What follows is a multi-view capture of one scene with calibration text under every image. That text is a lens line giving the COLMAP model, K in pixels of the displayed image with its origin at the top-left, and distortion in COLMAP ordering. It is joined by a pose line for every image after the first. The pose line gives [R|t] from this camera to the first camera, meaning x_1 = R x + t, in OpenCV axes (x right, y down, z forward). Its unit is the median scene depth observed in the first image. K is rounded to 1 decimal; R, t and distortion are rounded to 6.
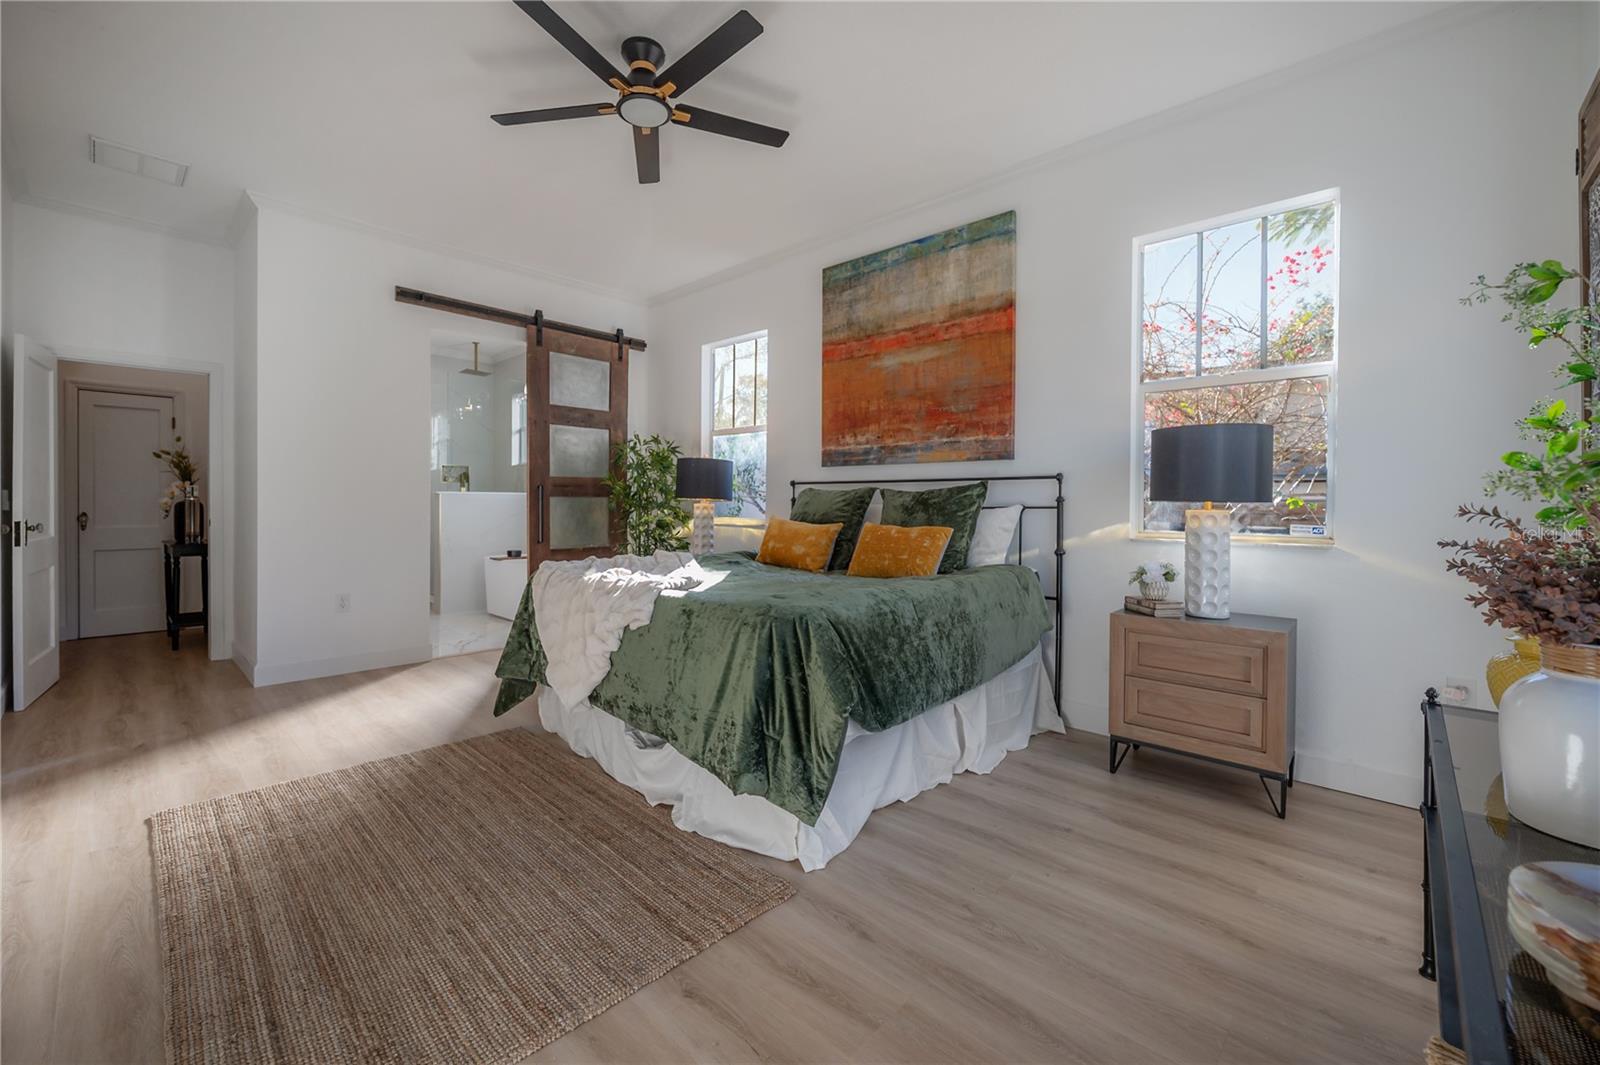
lens RADIAL K [[645.3, 0, 798.2], [0, 645.3, 505.4], [0, 0, 1]] dist [-0.001513, 0.000011]
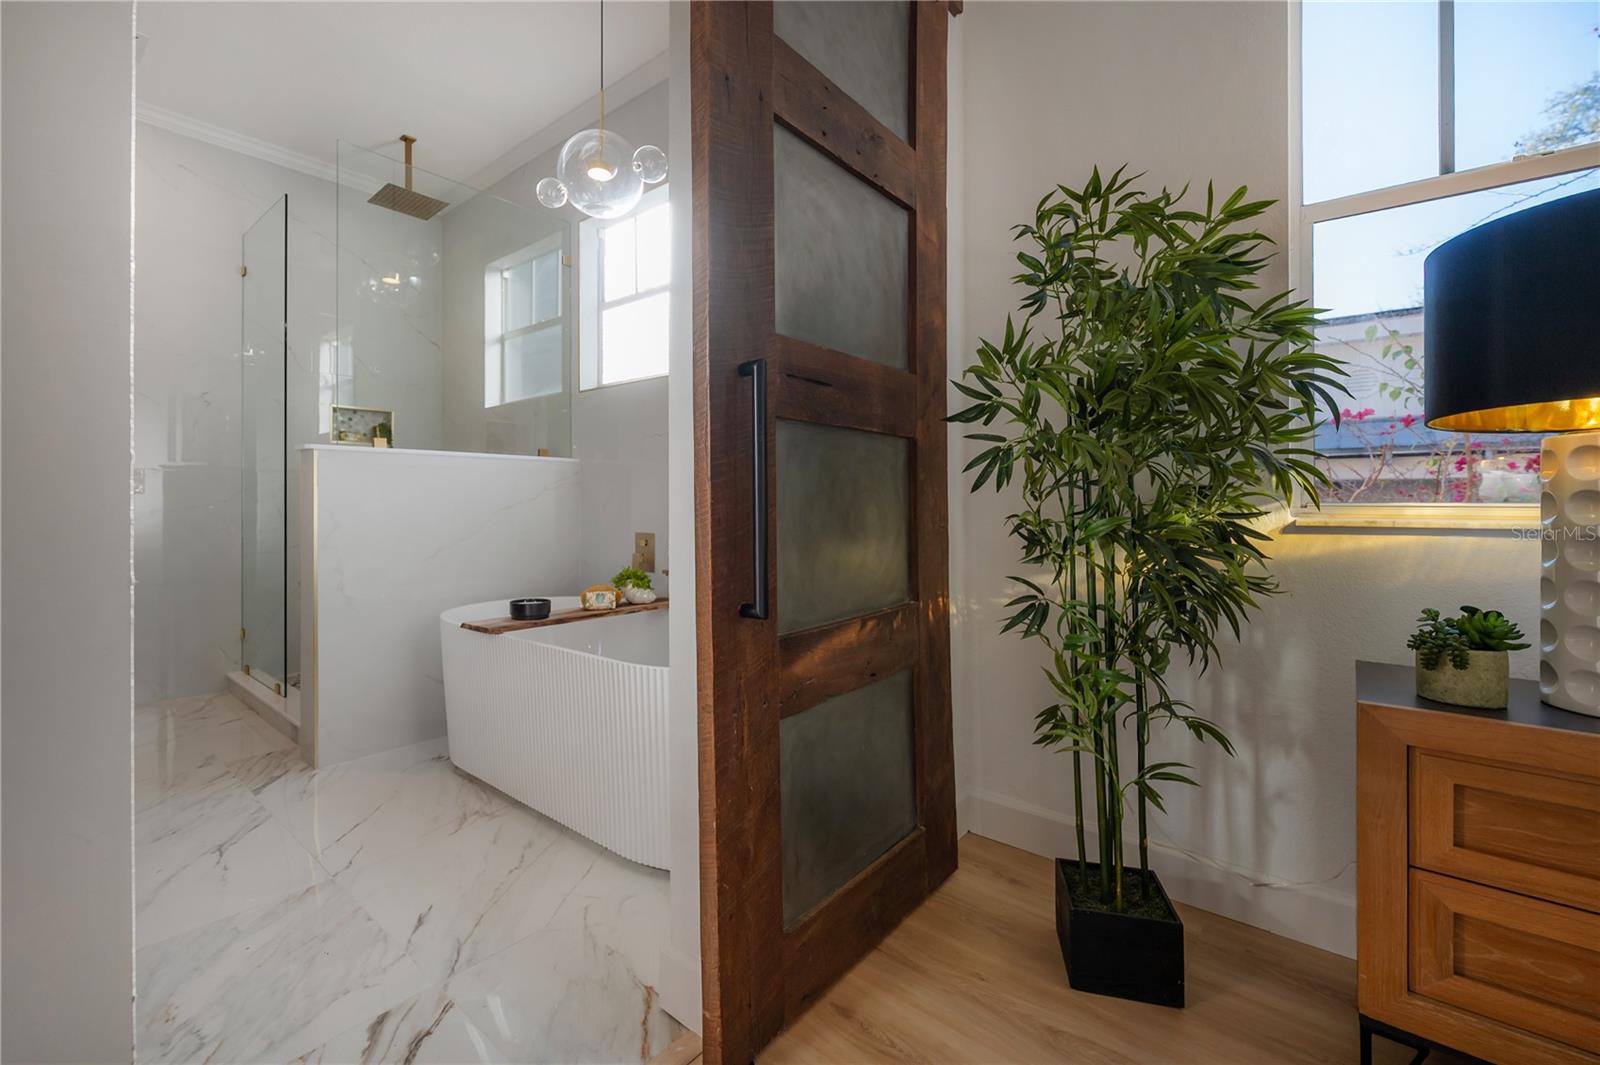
lens RADIAL K [[655.7, 0, 799.8], [0, 655.7, 505.3], [0, 0, 1]] dist [0.002144, 0.000192]
pose [[0.996000, -0.007609, 0.089027, -0.516264], [0.007126, 0.999958, 0.005736, 0.021999], [-0.089067, -0.005079, 0.996013, 0.987369]]
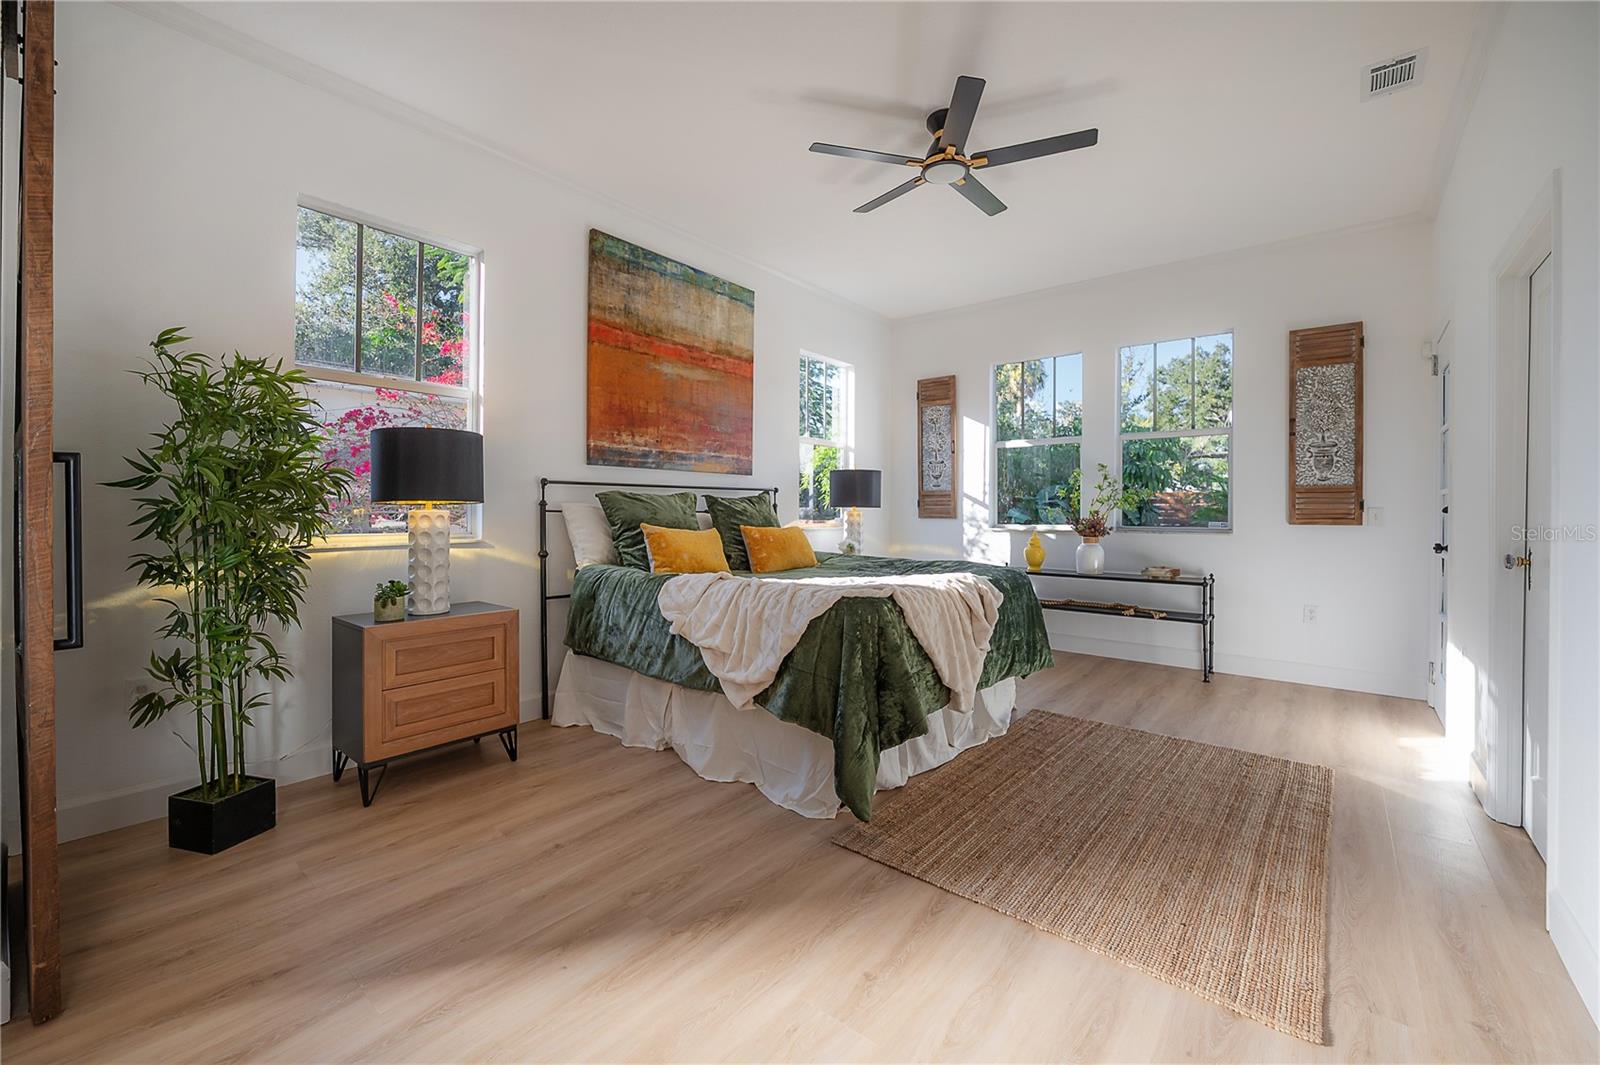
lens RADIAL K [[660.4, 0, 764.9], [0, 660.4, 511.1], [0, 0, 1]] dist [-0.012211, -0.000260]
pose [[-0.042702, -0.013913, 0.998991, -0.906223], [-0.004790, 0.999894, 0.013721, -0.013355], [-0.999076, -0.004199, -0.042764, 0.885752]]
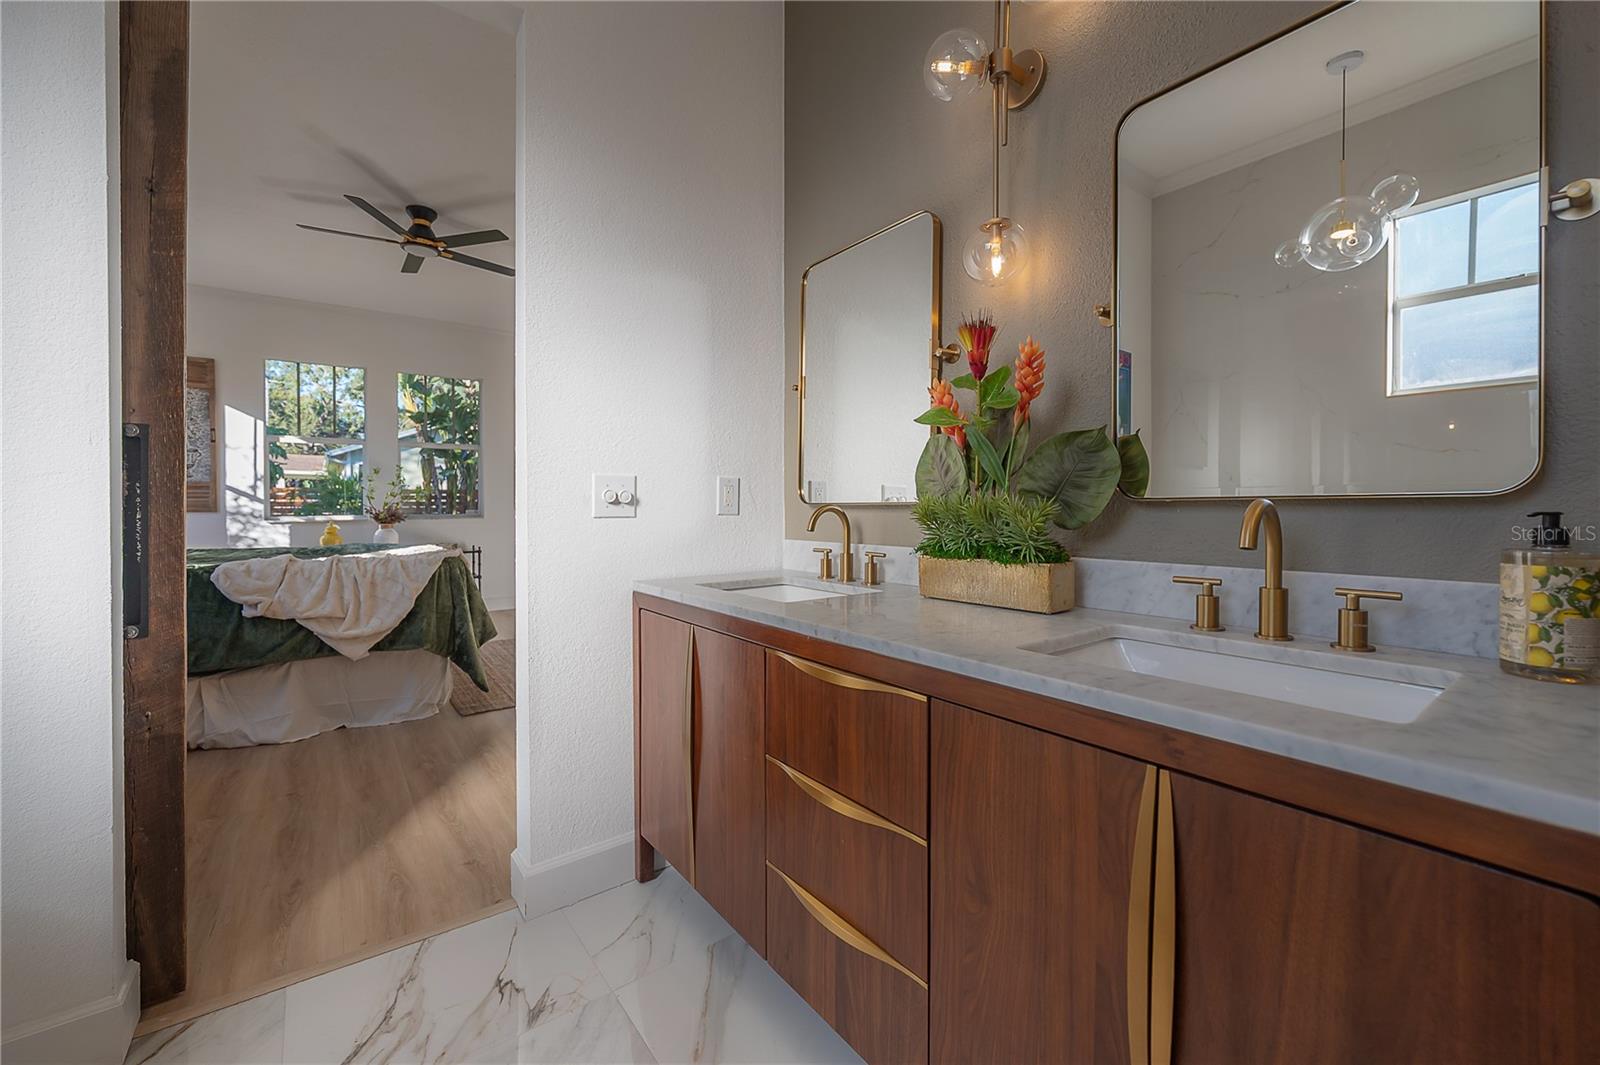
lens RADIAL K [[713.6, 0, 798.0], [0, 713.6, 507.2], [0, 0, 1]] dist [0.020423, -0.000082]
pose [[-0.975946, -0.004071, 0.217974, -0.967687], [-0.003379, 0.999988, 0.003550, 0.001124], [-0.217986, 0.002728, -0.975948, 1.593775]]
